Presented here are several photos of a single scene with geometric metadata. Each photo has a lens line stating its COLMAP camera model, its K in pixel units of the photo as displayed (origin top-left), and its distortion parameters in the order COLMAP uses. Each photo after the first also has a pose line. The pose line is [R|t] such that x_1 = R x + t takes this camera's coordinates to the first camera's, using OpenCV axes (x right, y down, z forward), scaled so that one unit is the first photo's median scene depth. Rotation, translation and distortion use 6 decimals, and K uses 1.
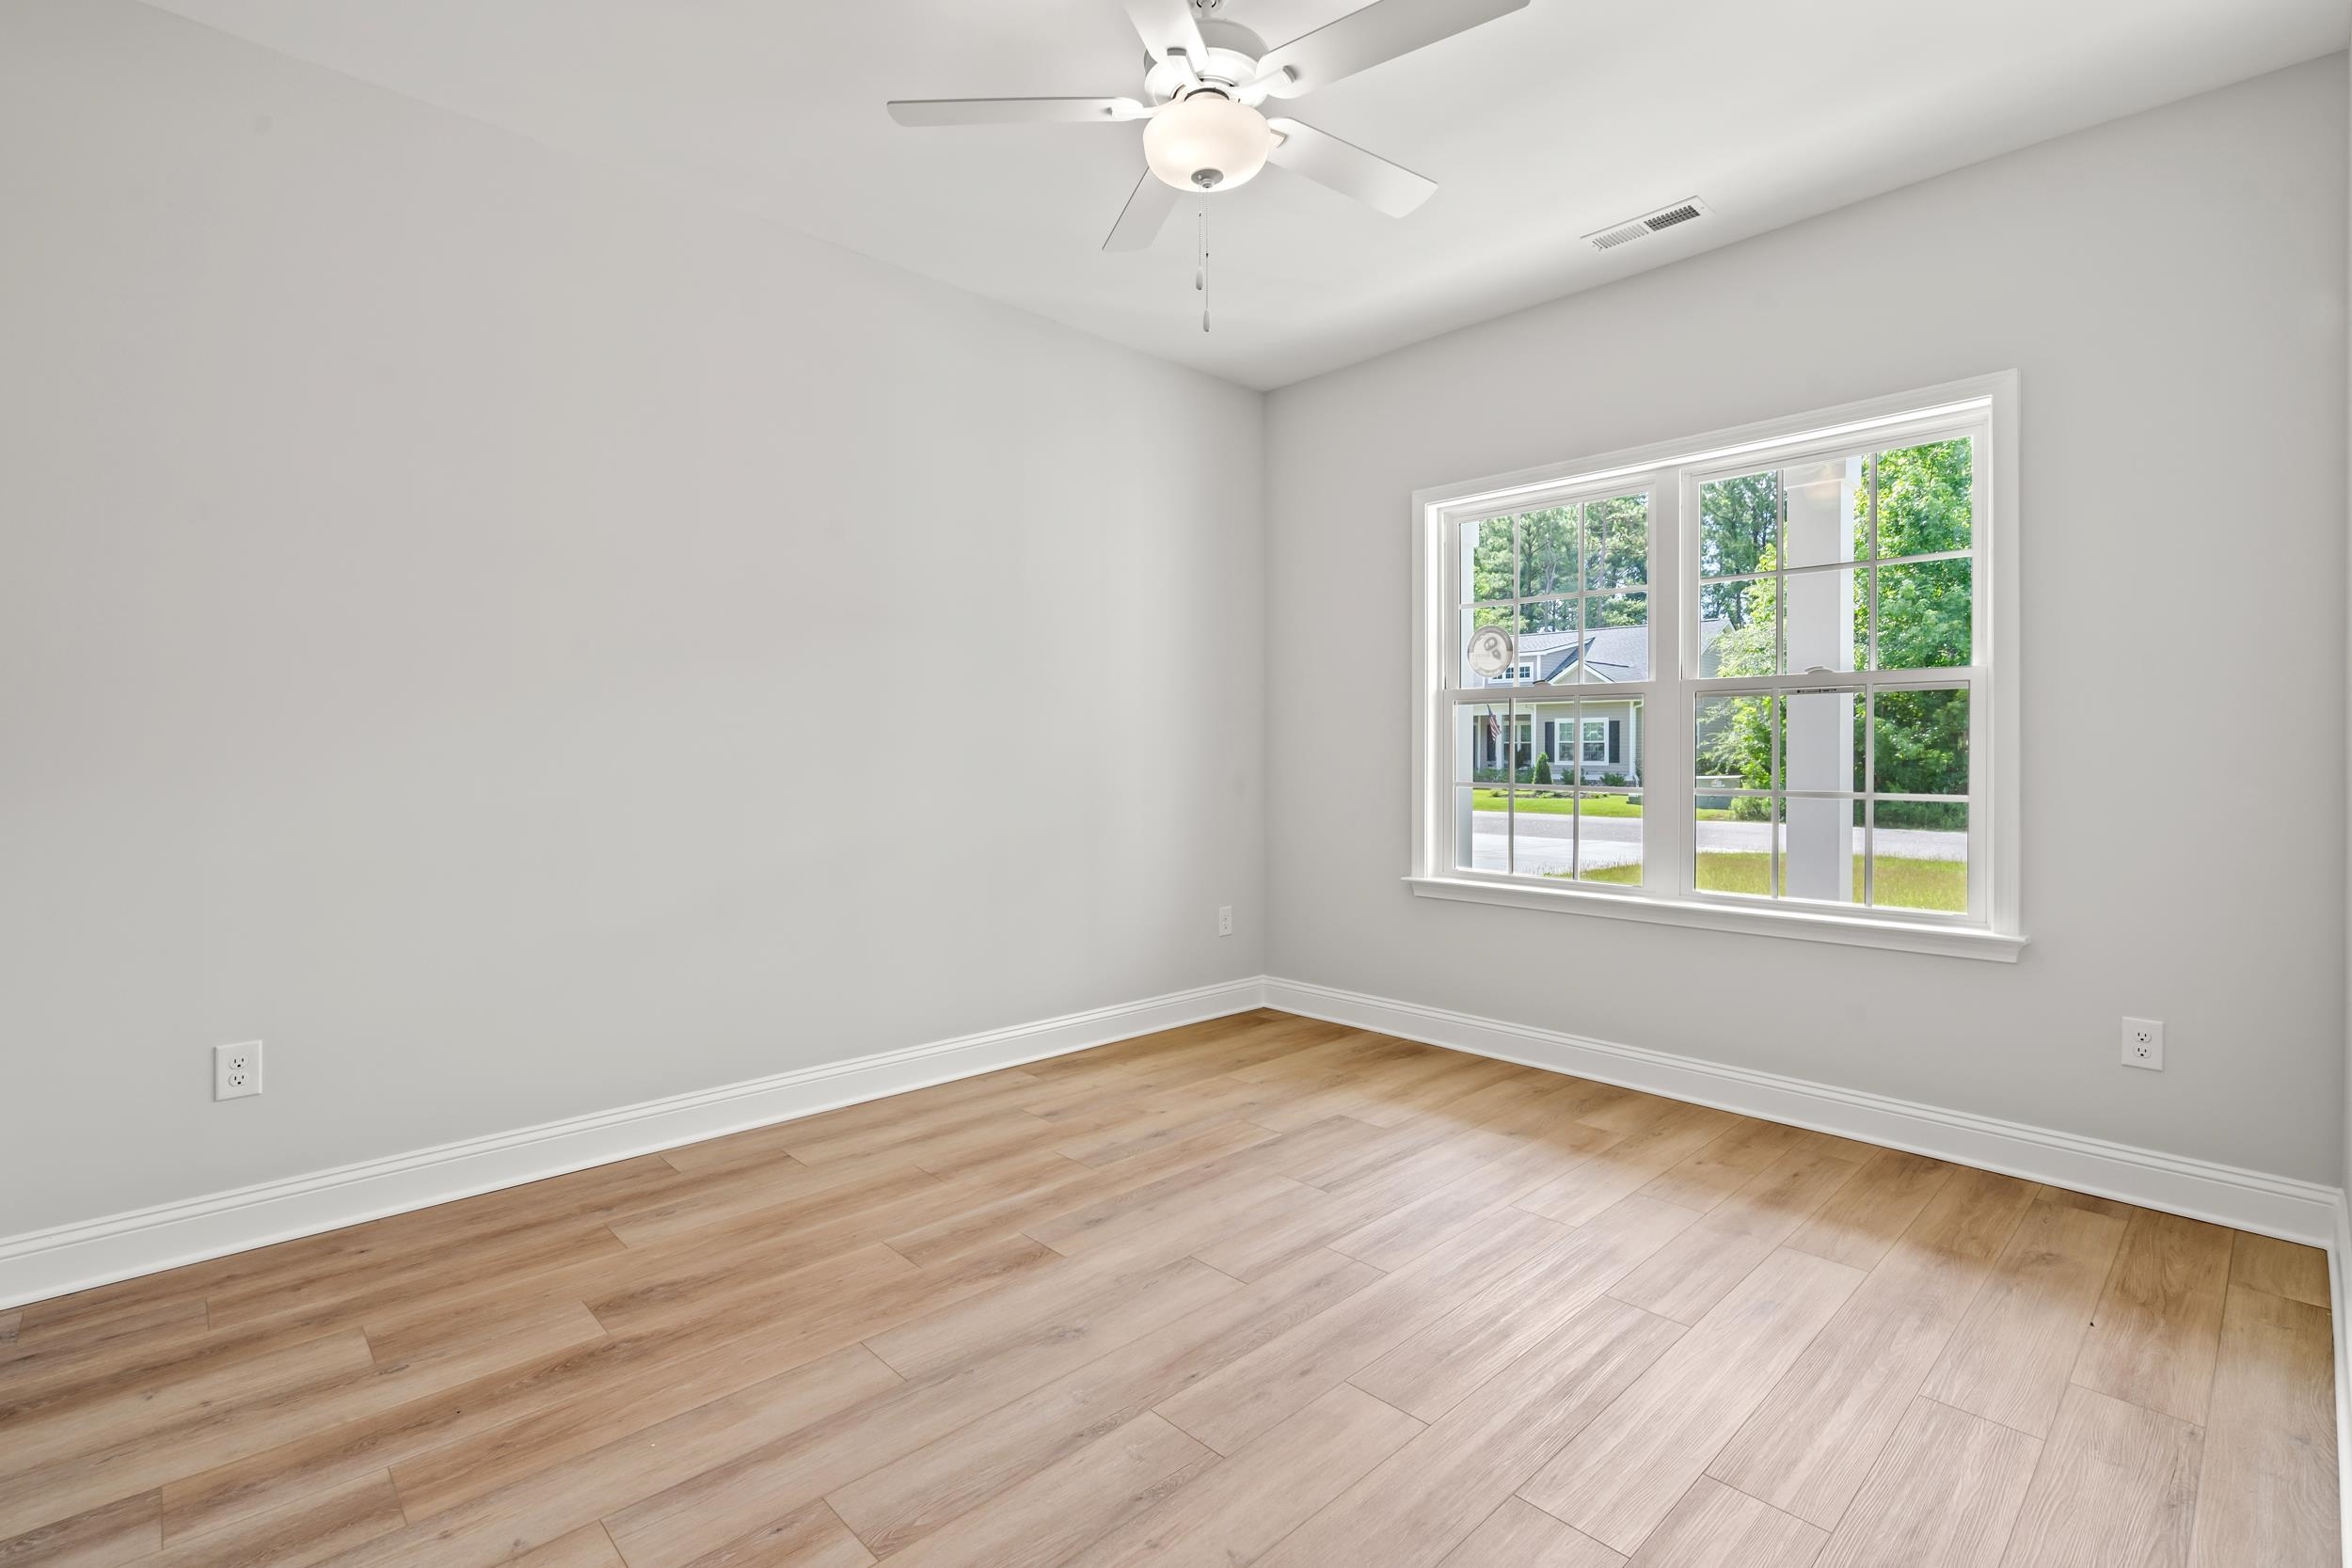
lens RADIAL K [[1090.7, 0, 1172.6], [0, 1090.7, 744.4], [0, 0, 1]] dist [-0.002588, -0.000477]
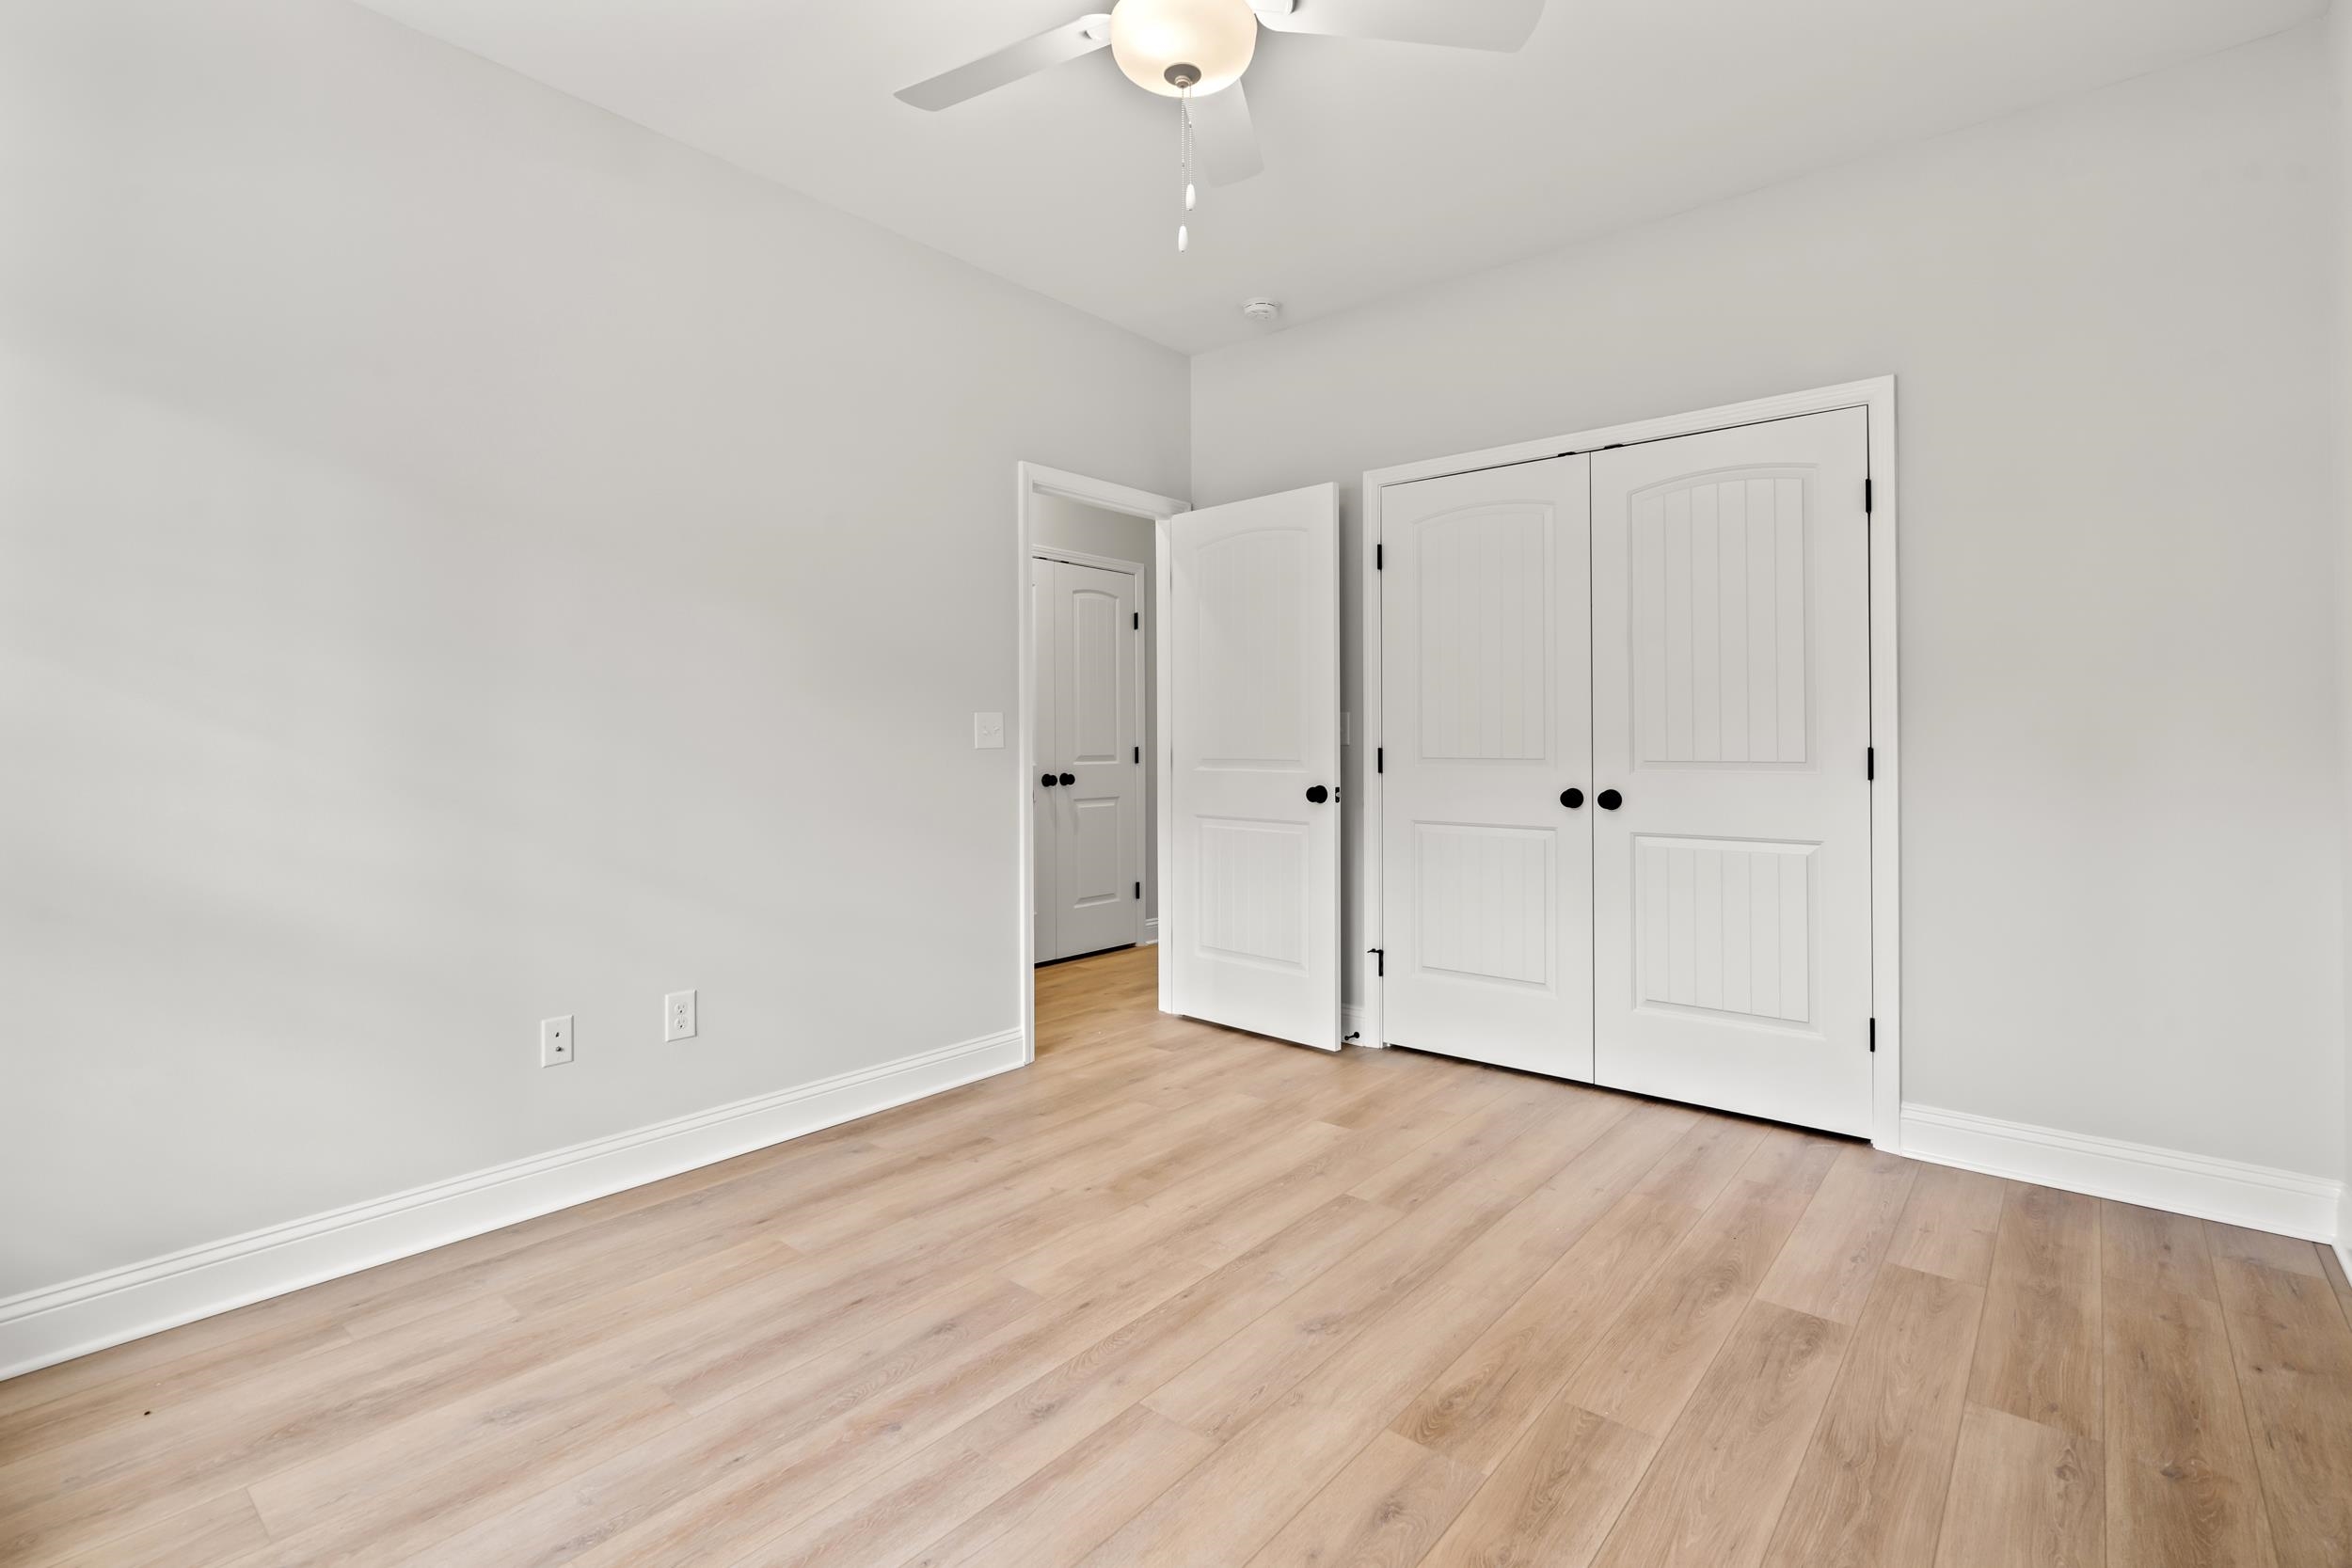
lens RADIAL K [[1090.7, 0, 1172.6], [0, 1090.7, 744.4], [0, 0, 1]] dist [-0.002588, -0.000477]
pose [[-0.994390, 0.002023, -0.105758, 0.135986], [0.002090, 0.999998, -0.000525, 0.012570], [0.105756, -0.000743, -0.994392, 1.922348]]
